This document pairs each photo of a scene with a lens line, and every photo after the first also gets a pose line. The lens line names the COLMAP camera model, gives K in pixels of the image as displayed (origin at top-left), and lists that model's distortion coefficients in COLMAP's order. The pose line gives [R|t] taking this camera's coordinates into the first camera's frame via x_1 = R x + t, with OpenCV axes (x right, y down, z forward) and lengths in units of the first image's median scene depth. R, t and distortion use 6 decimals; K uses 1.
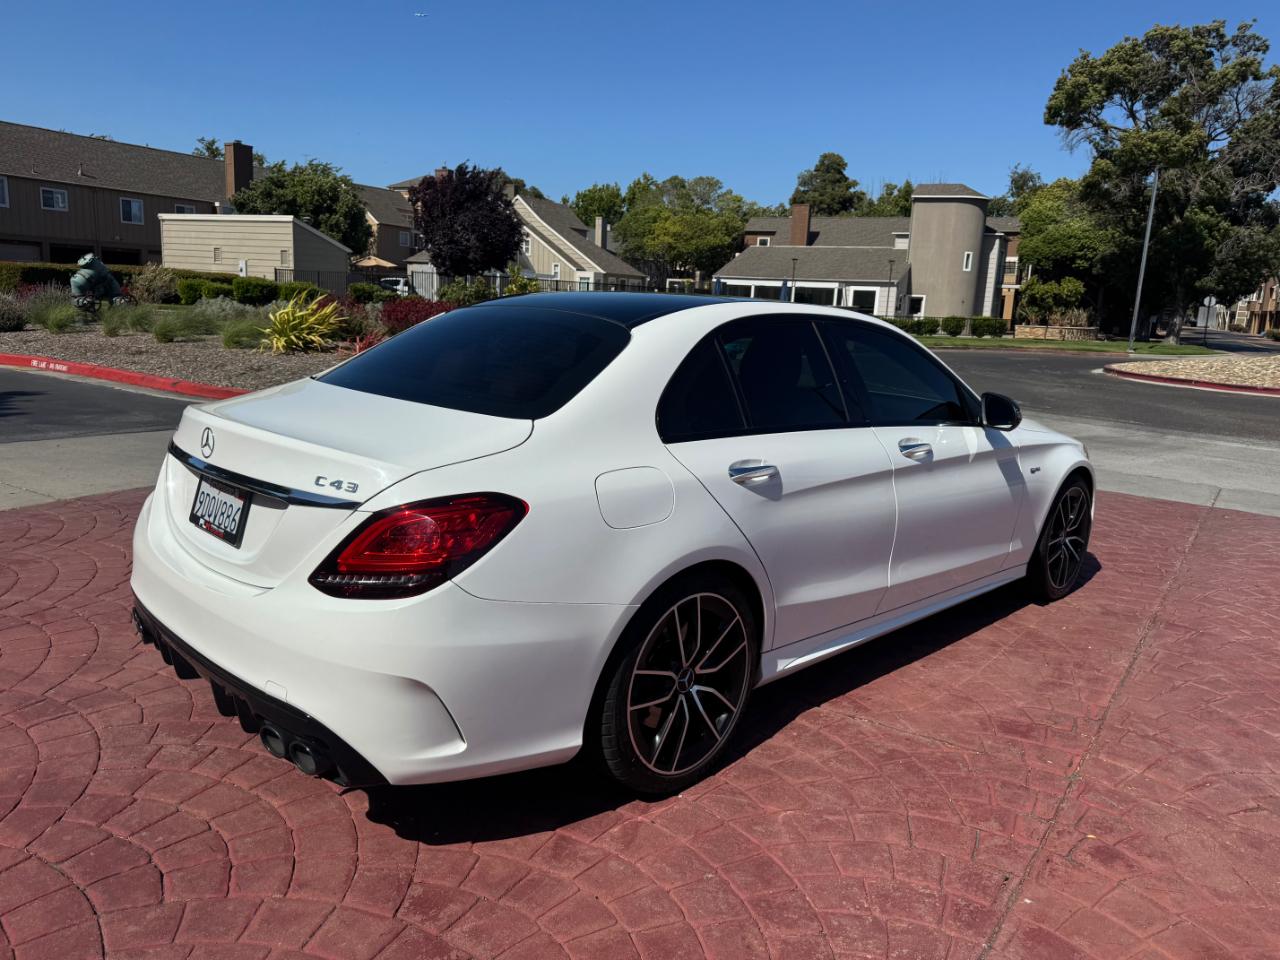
lens RADIAL K [[910.4, 0, 646.1], [0, 910.4, 475.7], [0, 0, 1]] dist [0.008866, -0.012675]
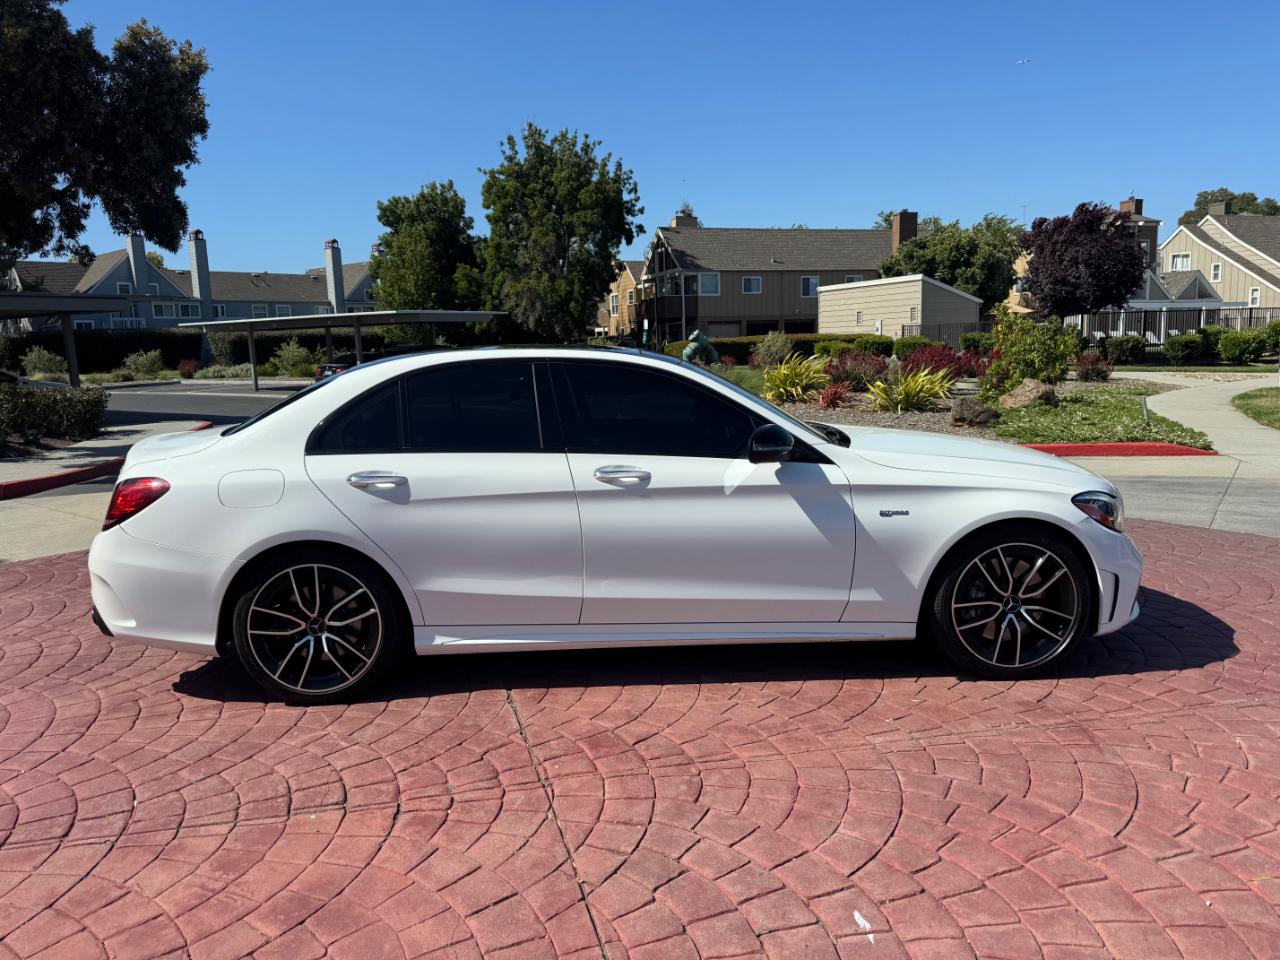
lens RADIAL K [[906.7, 0, 633.7], [0, 906.7, 481.3], [0, 0, 1]] dist [0.028761, -0.040087]
pose [[0.719440, 0.031782, -0.693827, 0.606217], [-0.066163, 0.997546, -0.022911, 0.001243], [0.691396, 0.062388, 0.719777, 0.140476]]
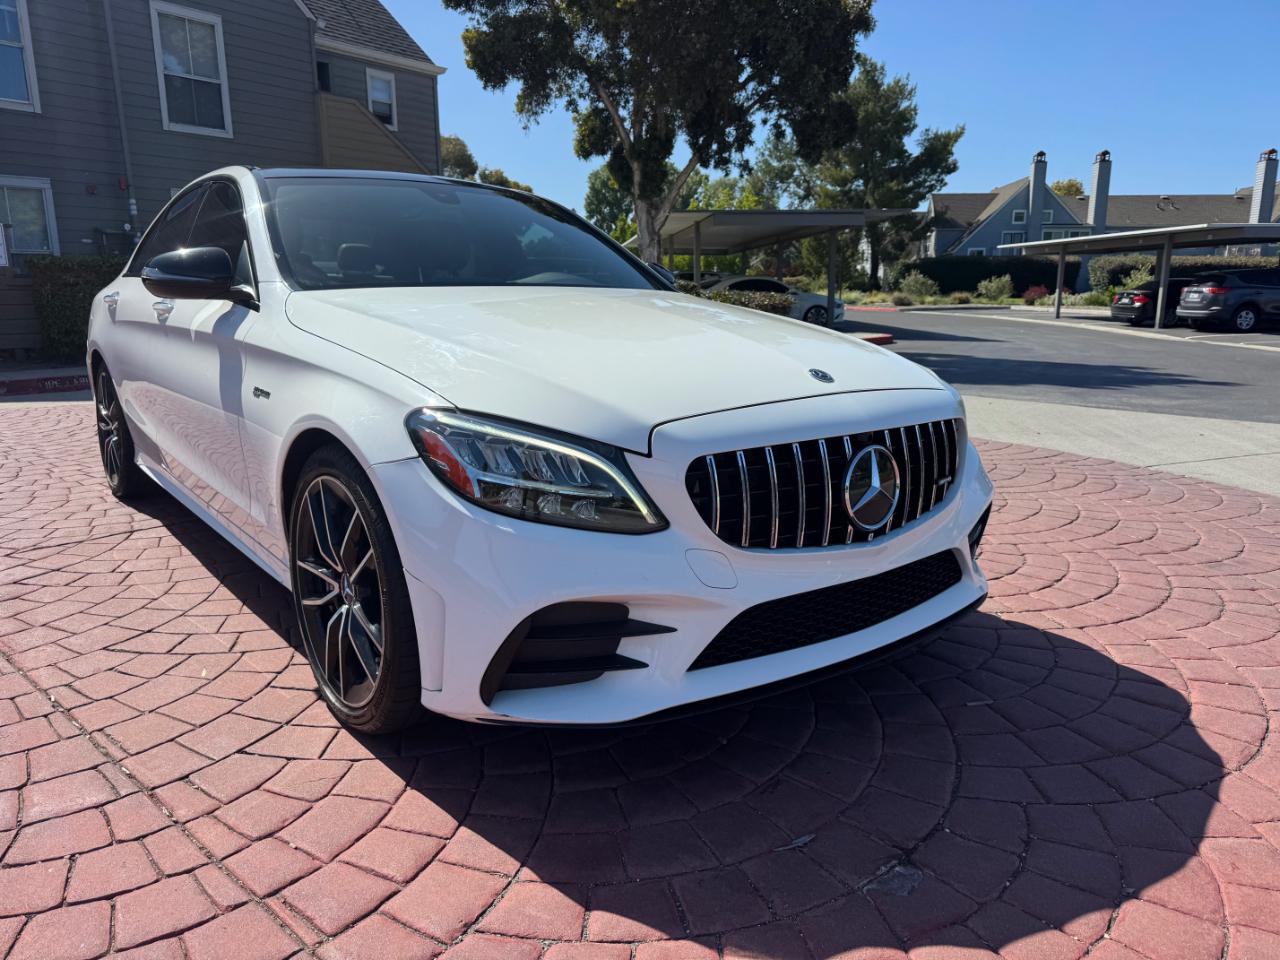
lens RADIAL K [[916.1, 0, 640.0], [0, 916.1, 480.0], [0, 0, 1]] dist [0.000555, -0.003423]
pose [[-0.142390, 0.147655, -0.978735, 0.677826], [-0.196763, 0.964854, 0.174187, -0.068249], [0.970056, 0.217382, -0.108333, 0.923751]]
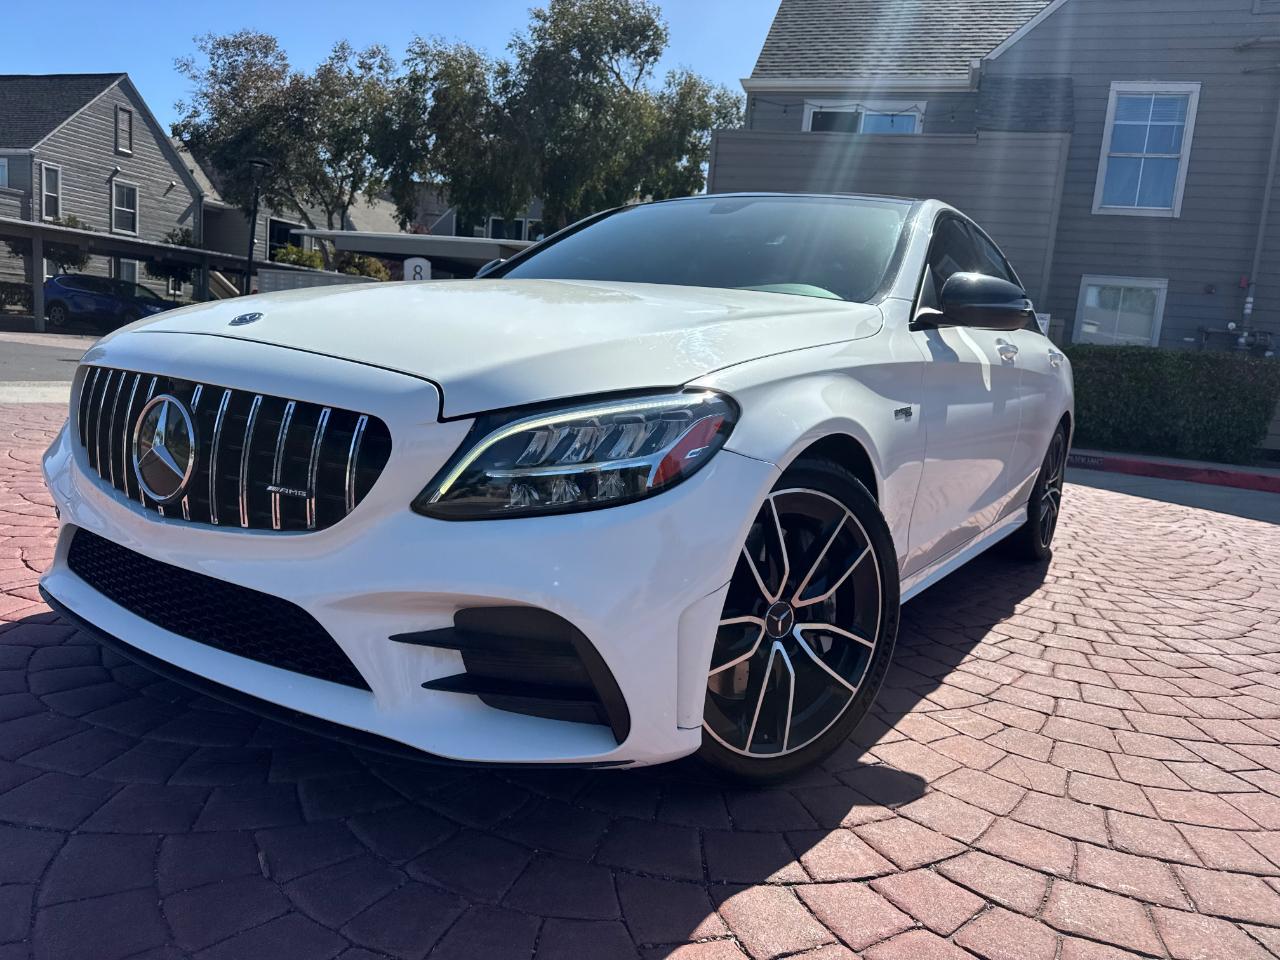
lens RADIAL K [[913.1, 0, 634.8], [0, 913.1, 482.2], [0, 0, 1]] dist [-0.000687, -0.001267]
pose [[-0.976392, -0.112086, -0.184650, 0.263882], [-0.166370, 0.935432, 0.311910, -0.118172], [0.137767, 0.335266, -0.931996, 1.229271]]
